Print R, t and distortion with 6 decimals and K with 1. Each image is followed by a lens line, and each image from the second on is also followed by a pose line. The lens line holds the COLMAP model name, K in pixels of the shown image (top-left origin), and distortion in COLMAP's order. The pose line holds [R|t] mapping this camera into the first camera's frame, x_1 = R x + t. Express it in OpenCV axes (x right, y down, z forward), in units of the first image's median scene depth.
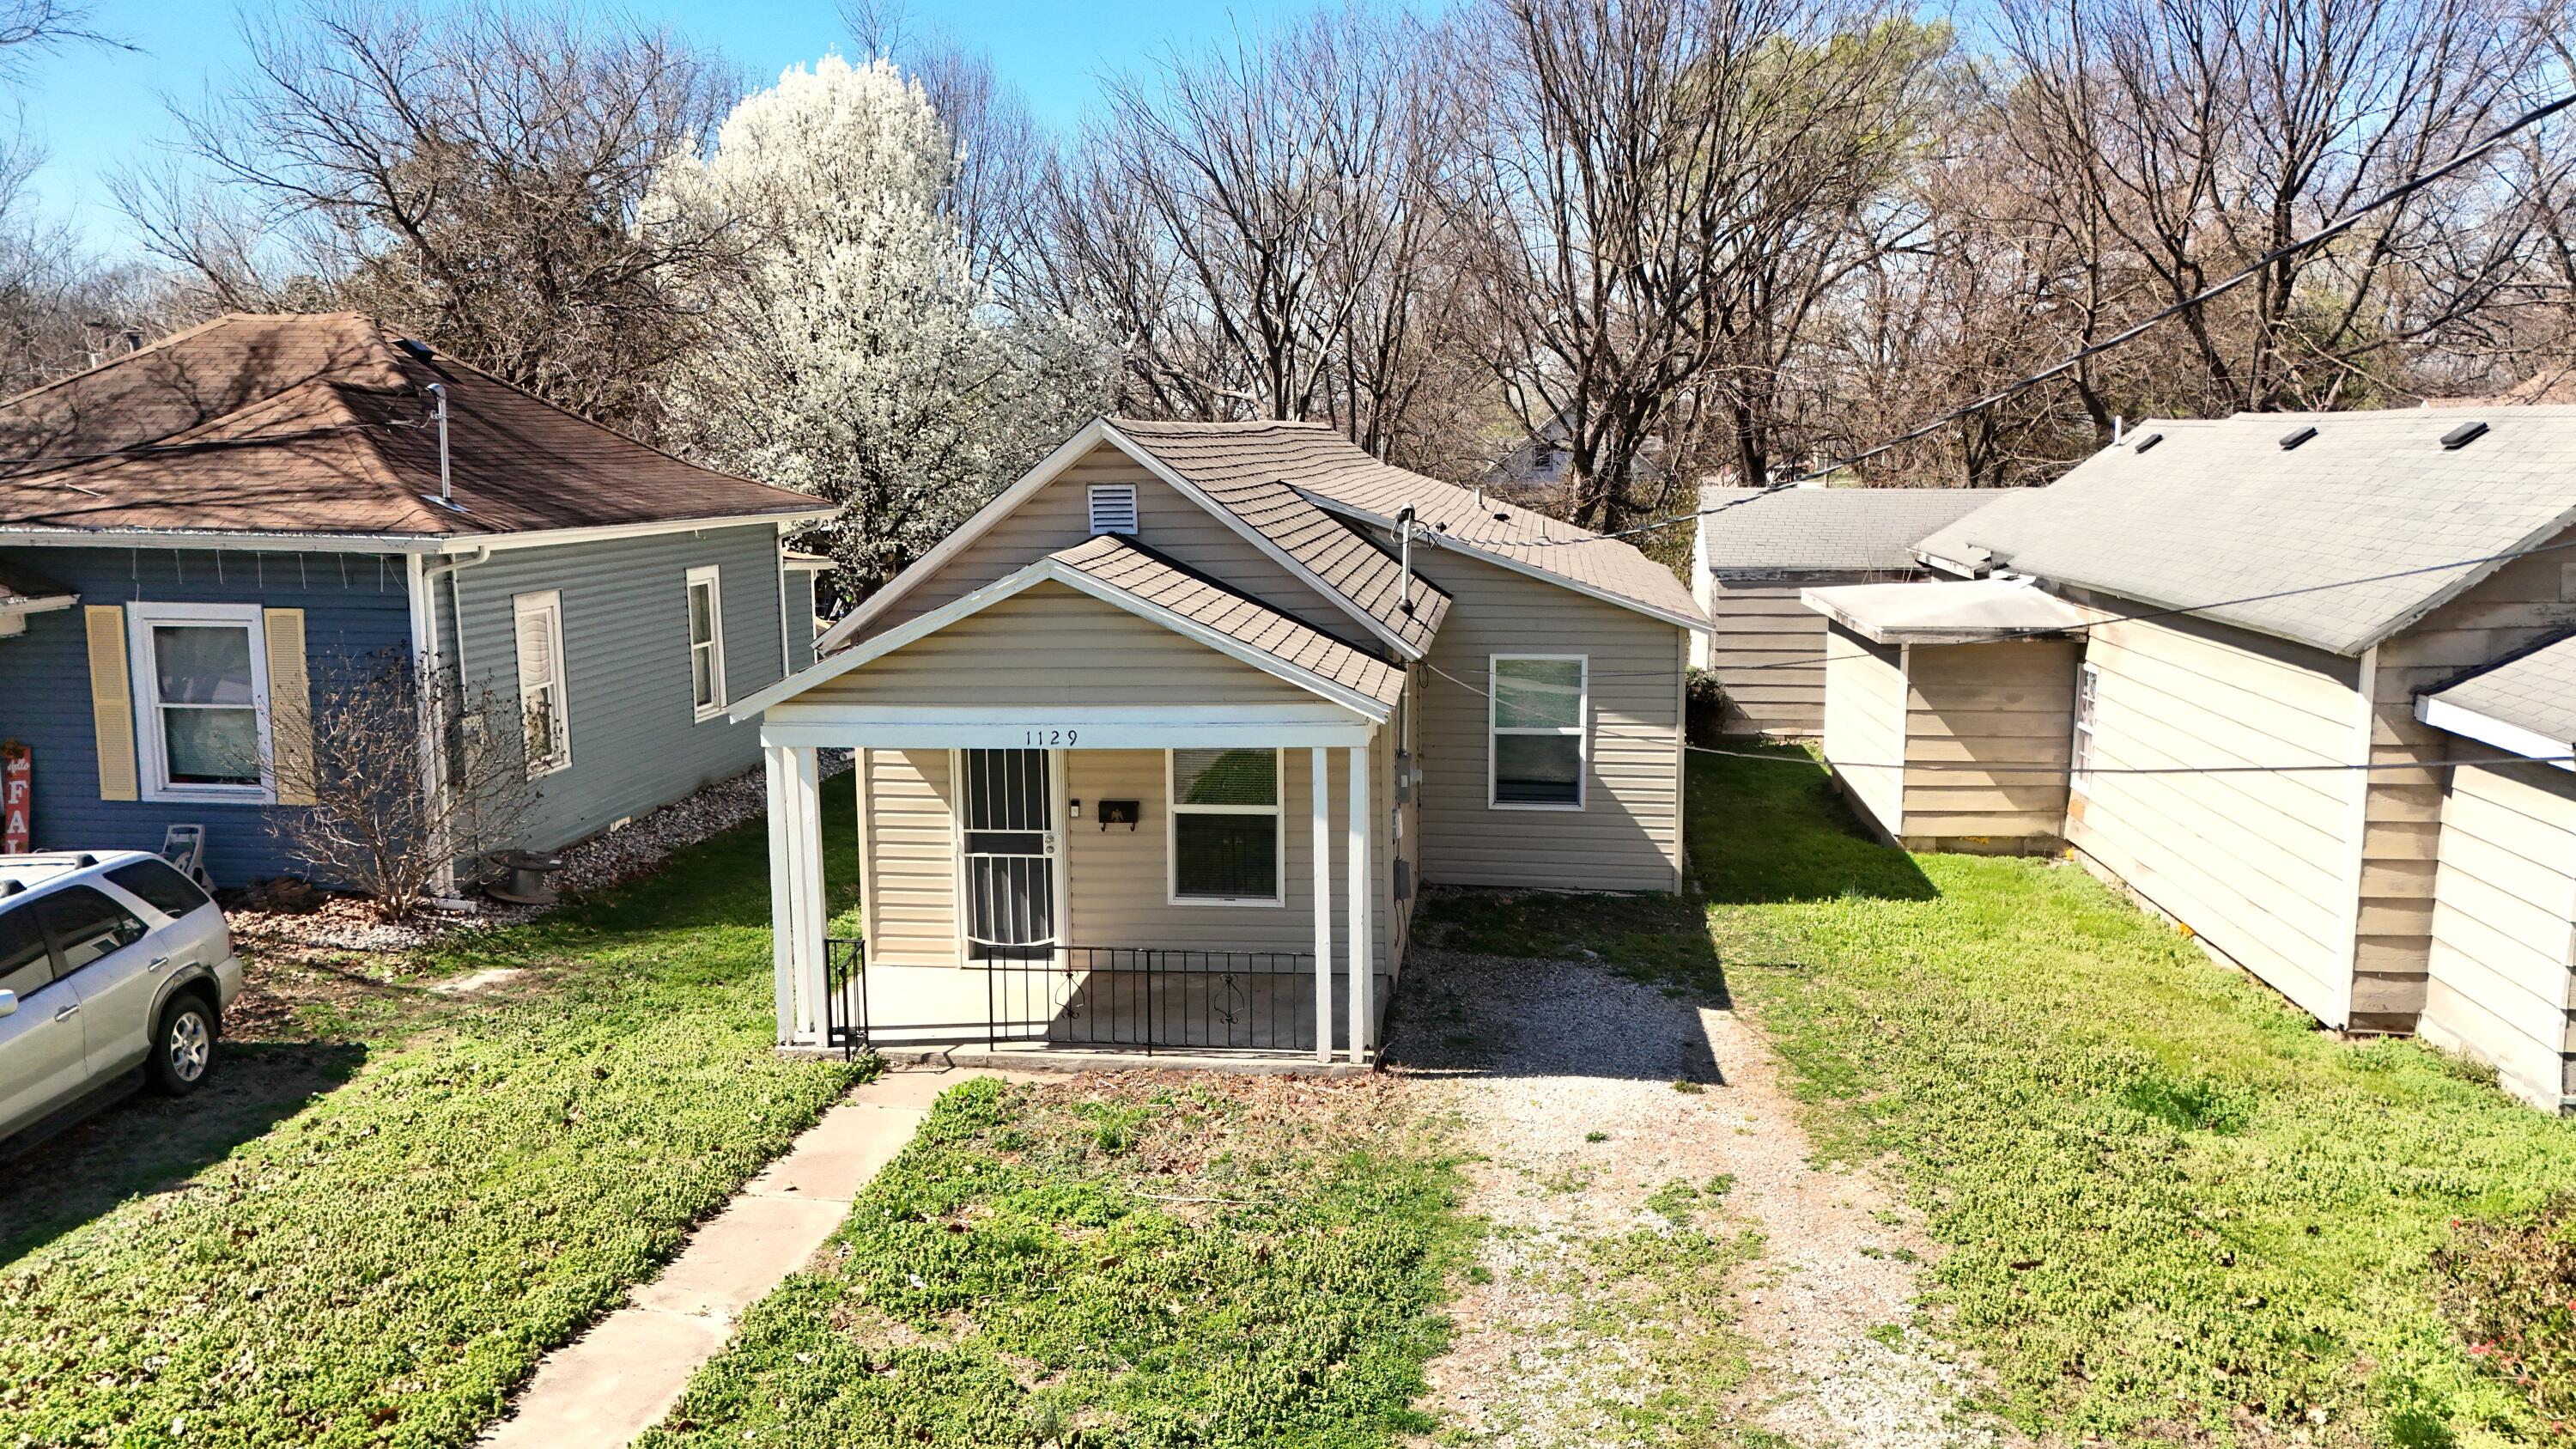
lens RADIAL K [[1833.8, 0, 1297.2], [0, 1833.8, 718.6], [0, 0, 1]] dist [0.043976, -0.018525]
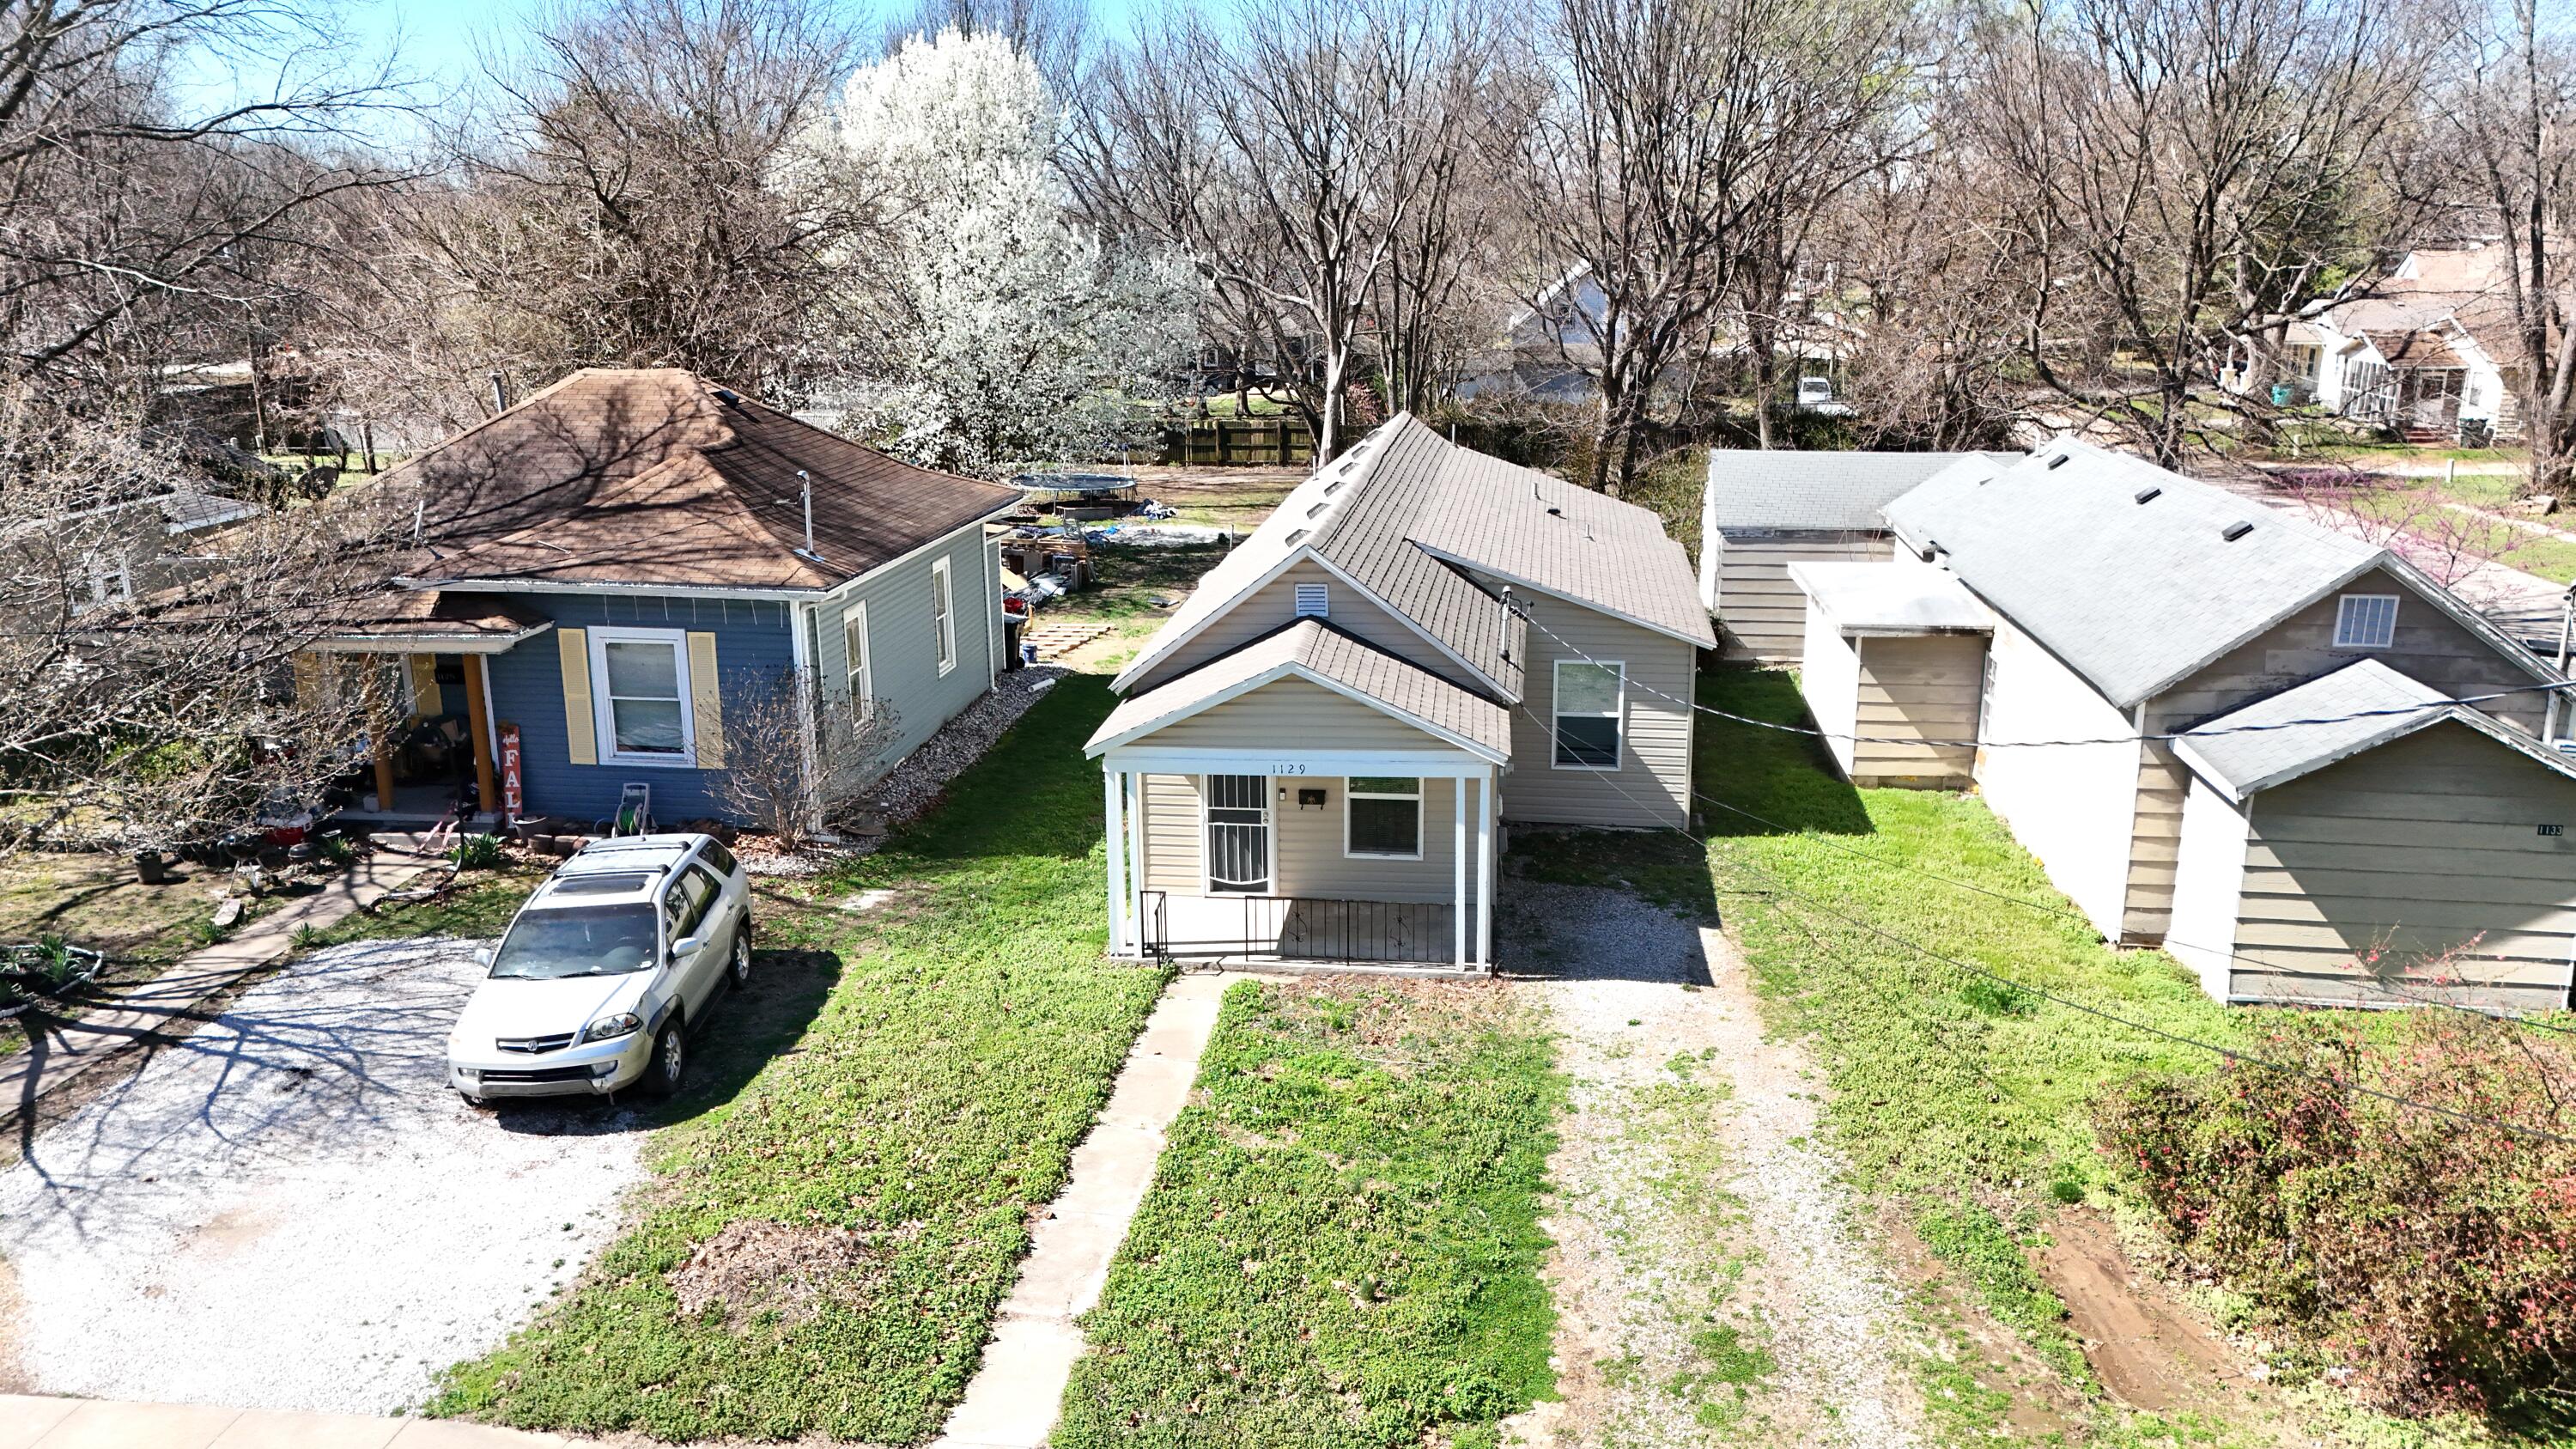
lens RADIAL K [[1833.8, 0, 1285.5], [0, 1833.8, 716.5], [0, 0, 1]] dist [0.043976, -0.018525]
pose [[0.999948, -0.001674, -0.010040, -0.103551], [0.002746, 0.994176, 0.107737, -0.174035], [0.009801, -0.107759, 0.994129, -0.475546]]
